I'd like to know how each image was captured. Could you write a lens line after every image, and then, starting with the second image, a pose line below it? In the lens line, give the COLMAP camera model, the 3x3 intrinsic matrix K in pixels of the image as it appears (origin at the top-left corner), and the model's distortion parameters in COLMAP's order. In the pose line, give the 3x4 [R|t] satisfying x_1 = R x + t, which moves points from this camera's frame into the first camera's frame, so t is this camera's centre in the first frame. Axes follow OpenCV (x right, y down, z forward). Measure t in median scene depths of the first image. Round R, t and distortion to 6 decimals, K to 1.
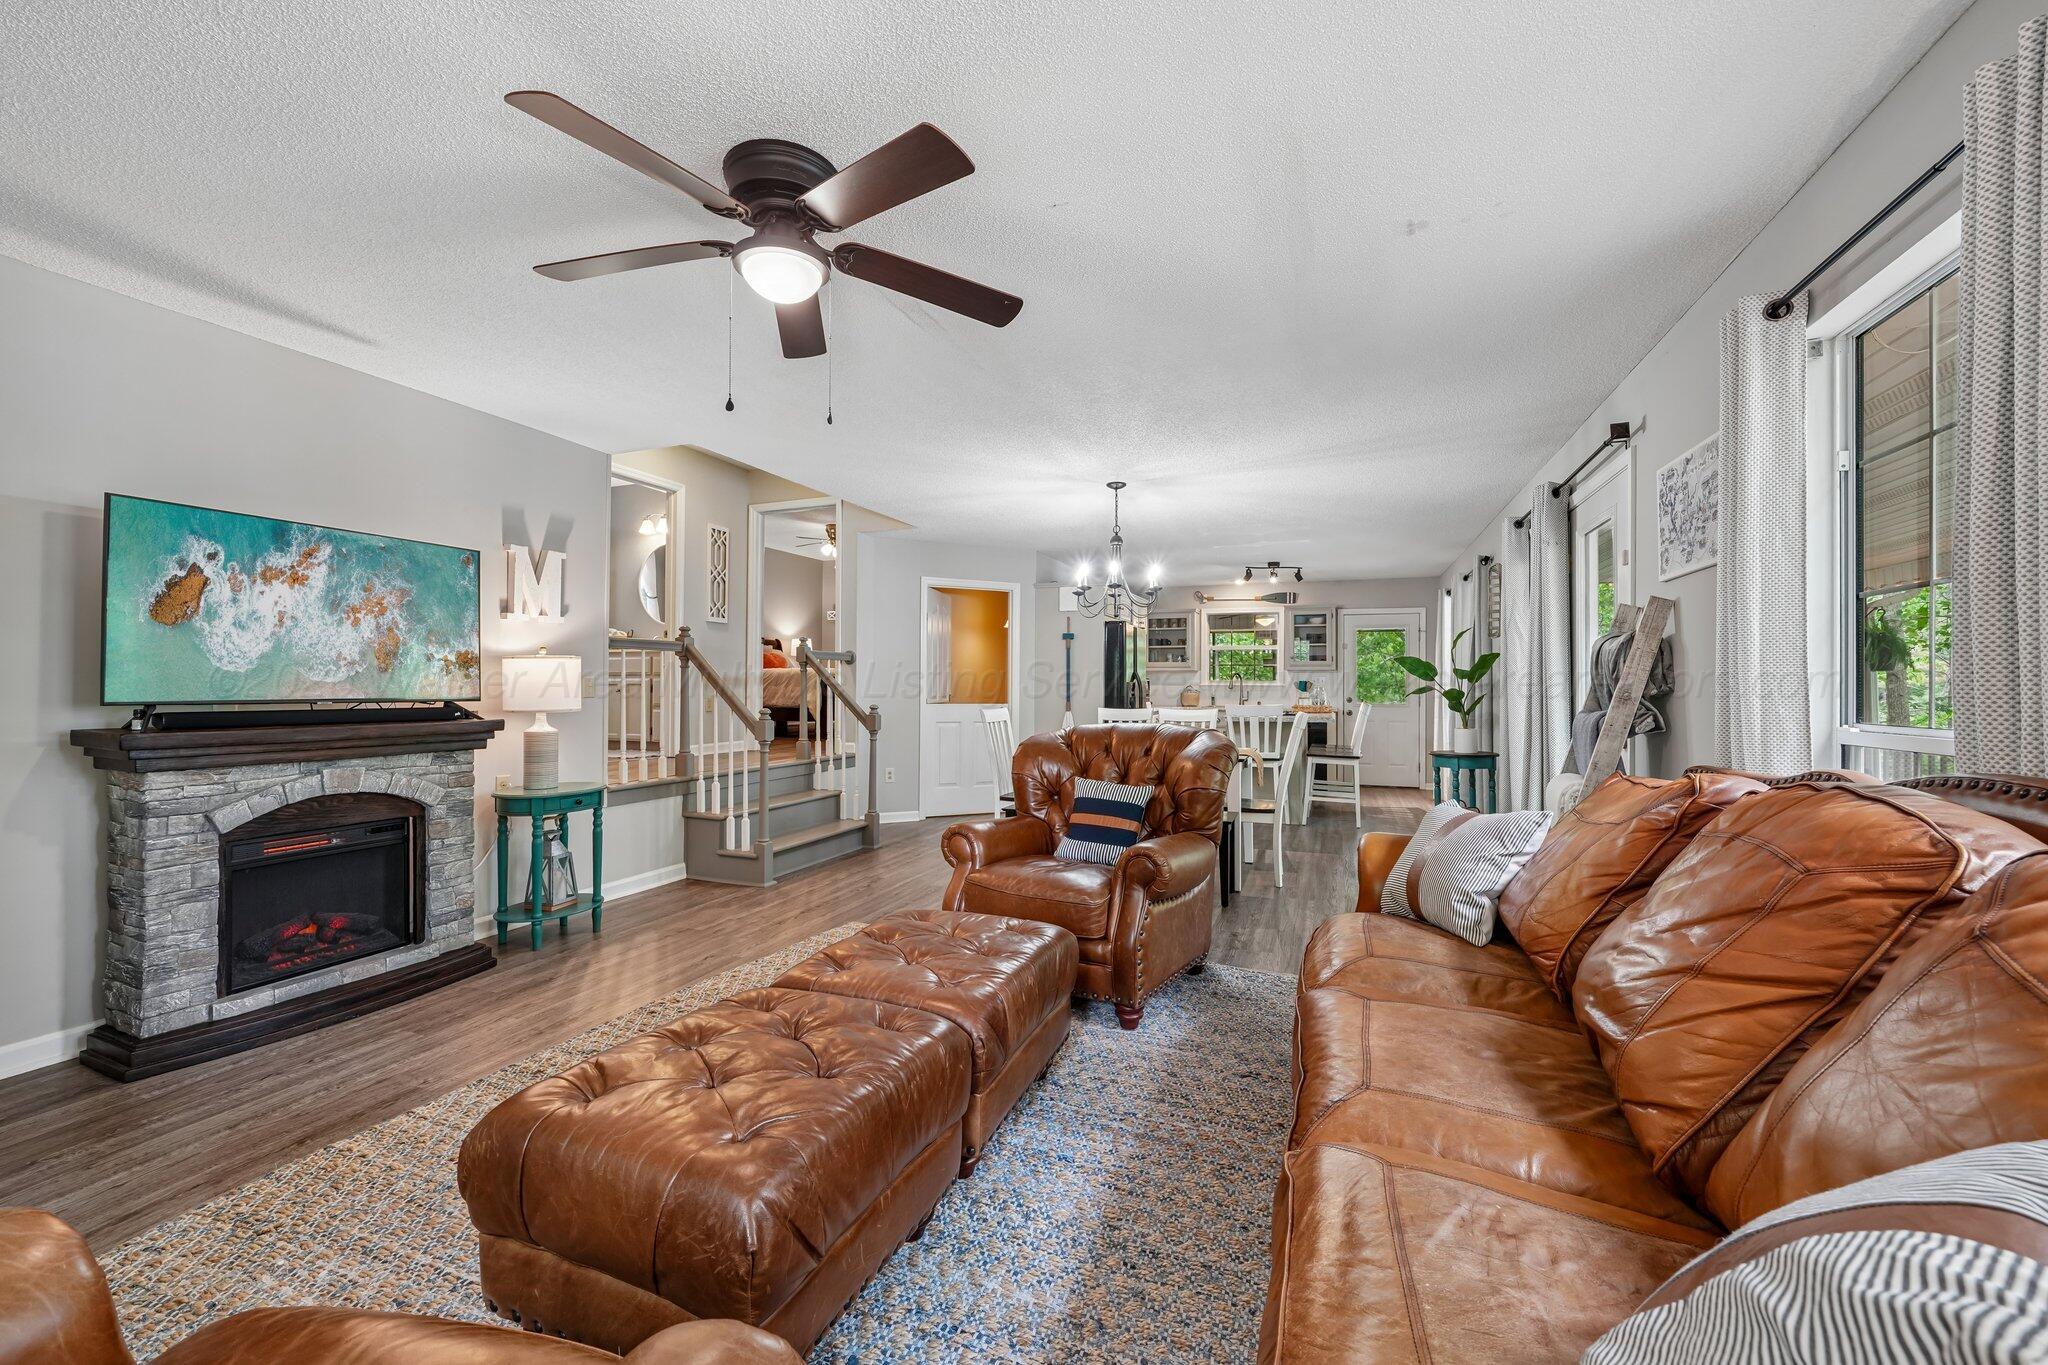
lens RADIAL K [[793.6, 0, 1032.0], [0, 793.6, 681.0], [0, 0, 1]] dist [-0.013094, 0.002234]
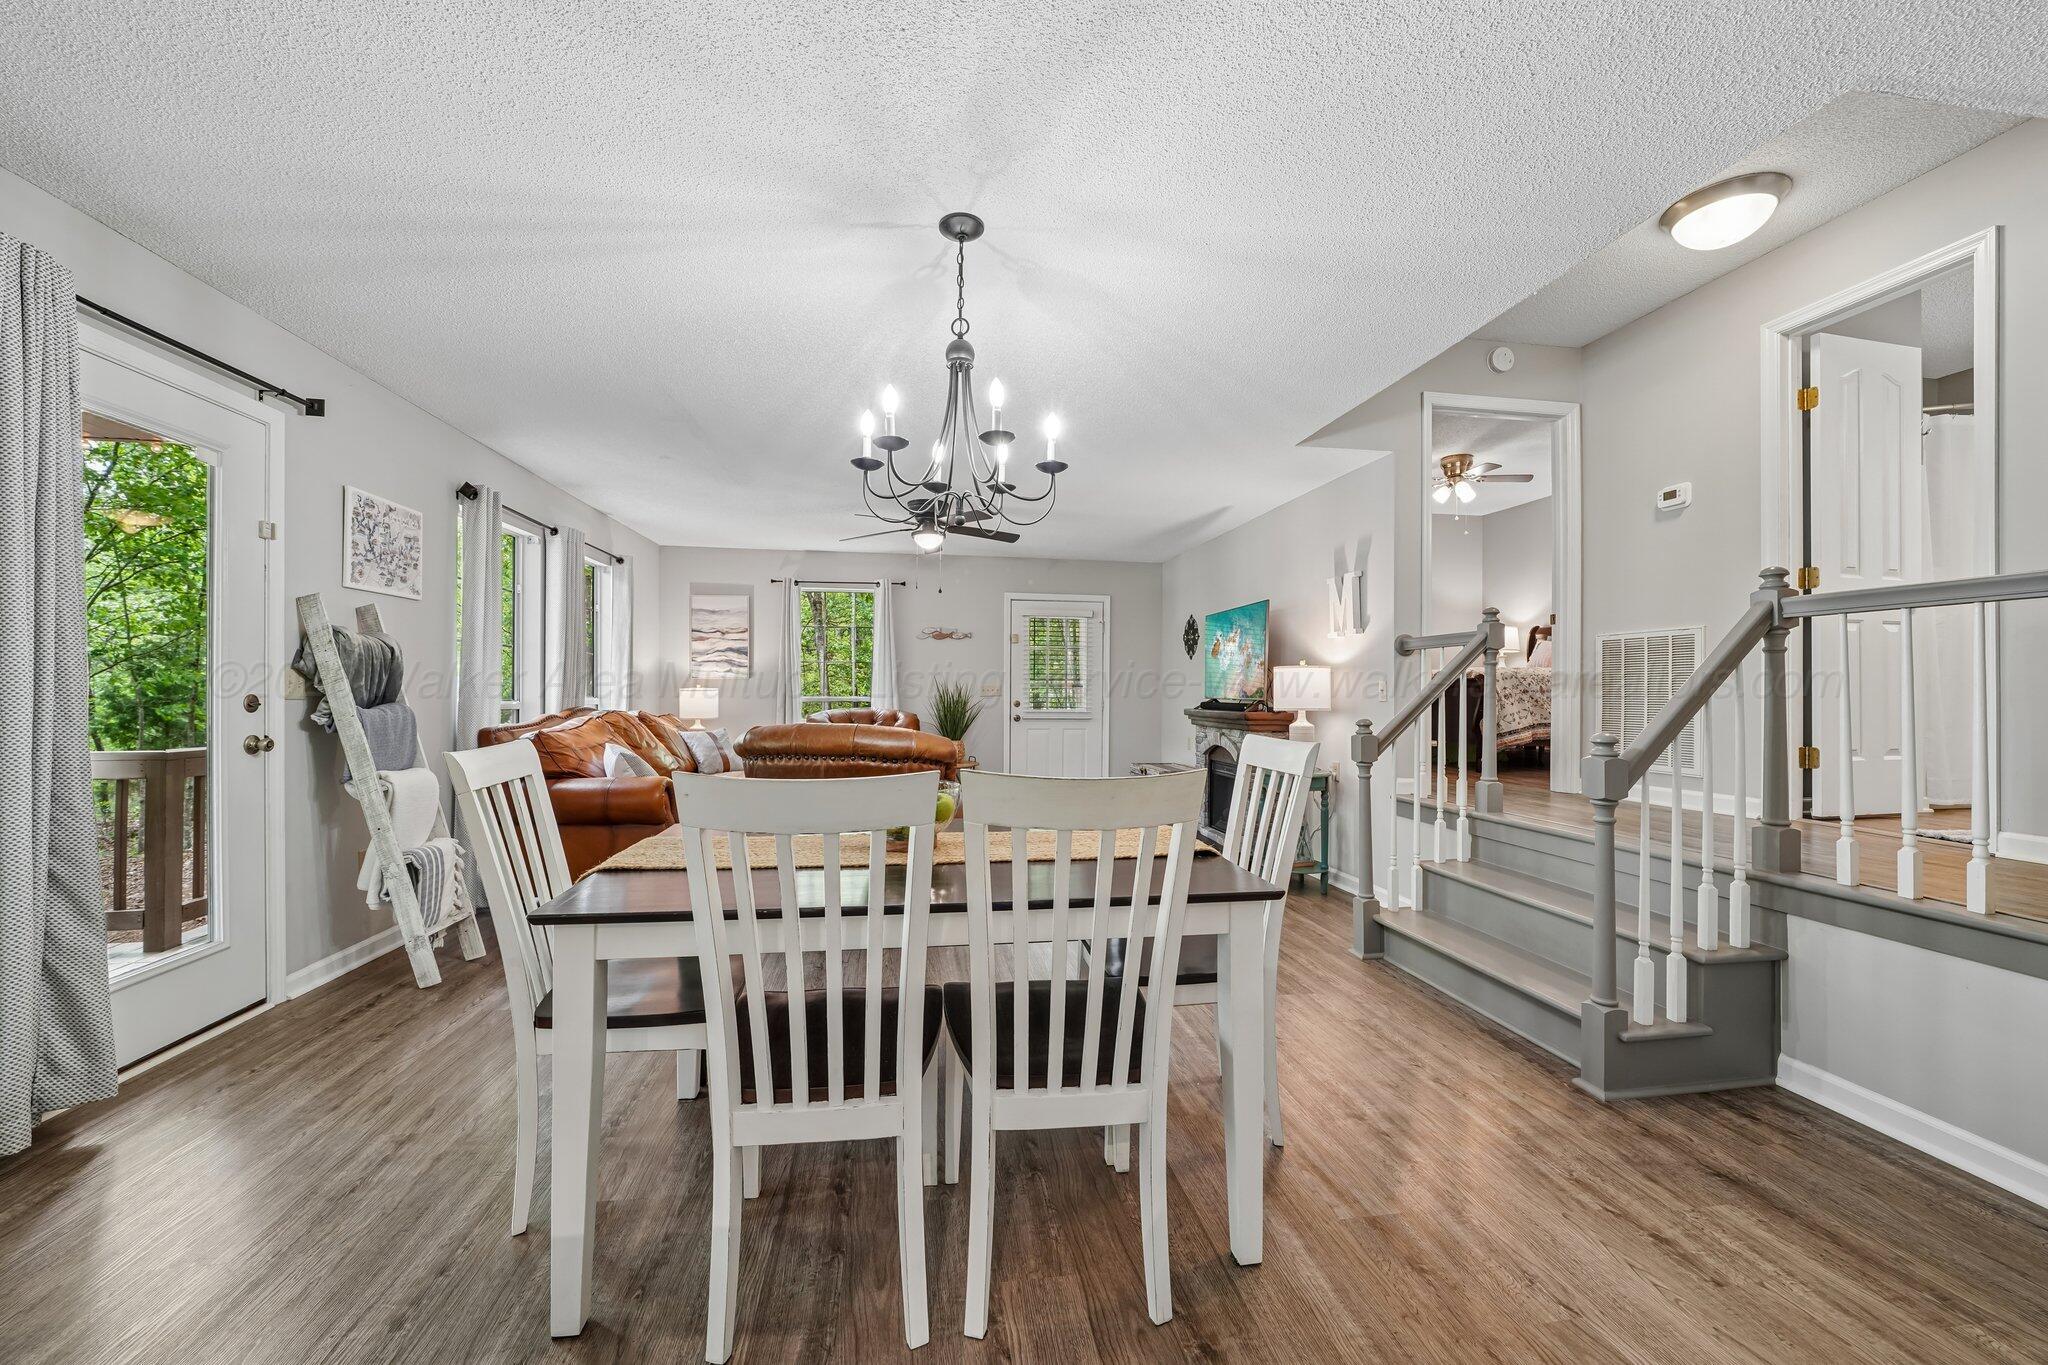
lens RADIAL K [[793.6, 0, 1018.5], [0, 793.6, 683.0], [0, 0, 1]] dist [-0.013094, 0.002234]
pose [[-0.880010, -0.014152, -0.474744, 0.384081], [-0.005090, 0.999780, -0.020369, 0.023239], [0.474928, -0.015509, -0.879888, 1.918995]]
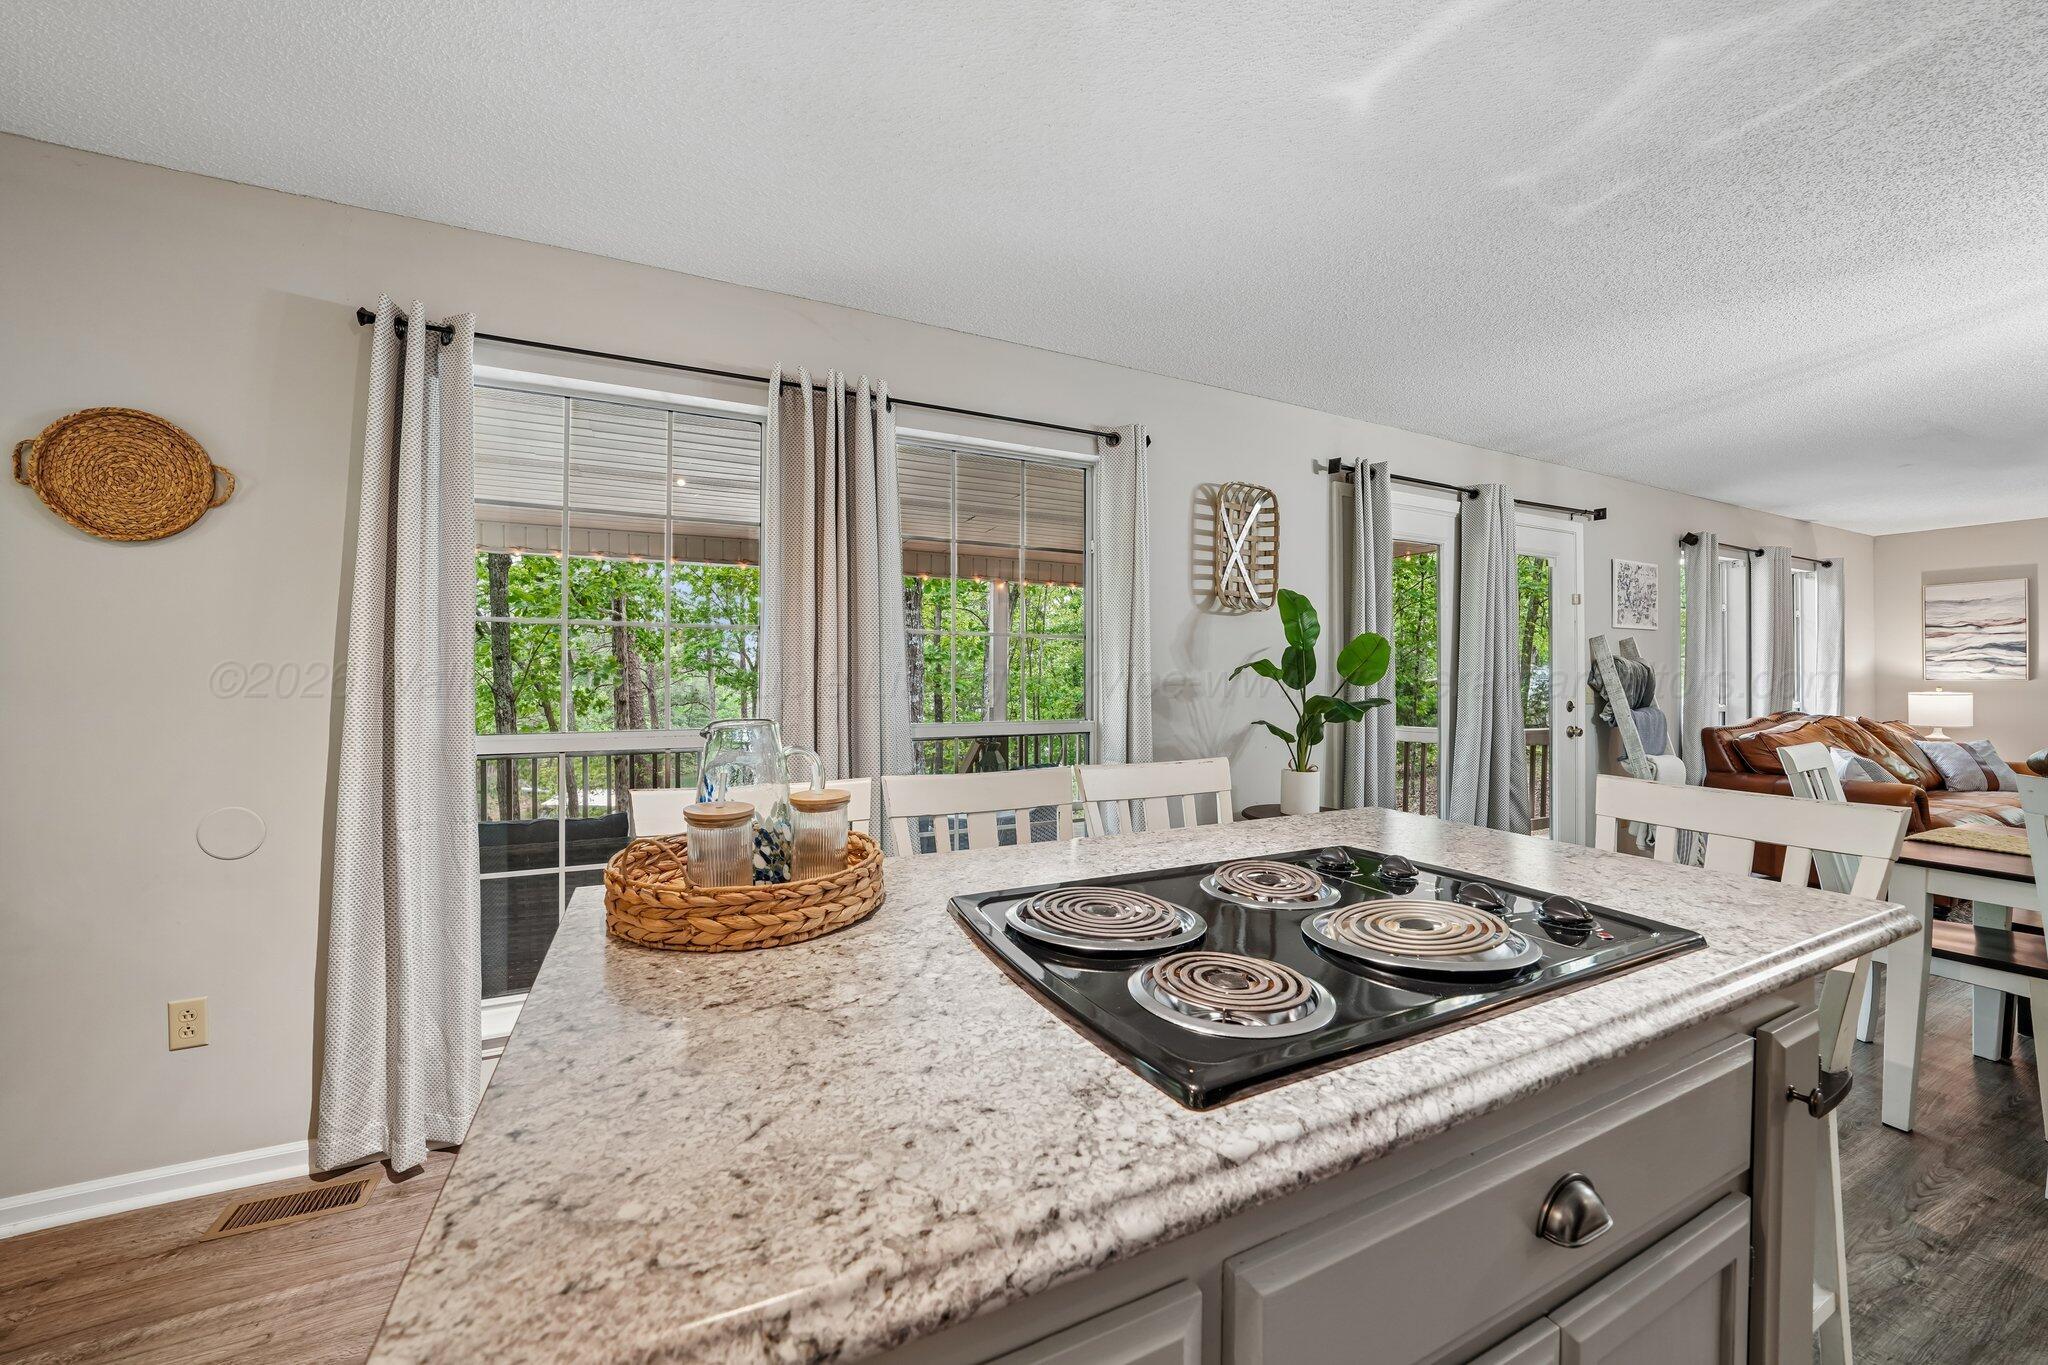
lens RADIAL K [[756.7, 0, 1003.4], [0, 756.7, 679.5], [0, 0, 1]] dist [-0.021431, 0.003539]
pose [[-0.721440, -0.008244, 0.692428, 0.503511], [-0.012397, 0.999923, -0.001012, 0.000875], [-0.692366, -0.009314, -0.721486, 2.371286]]
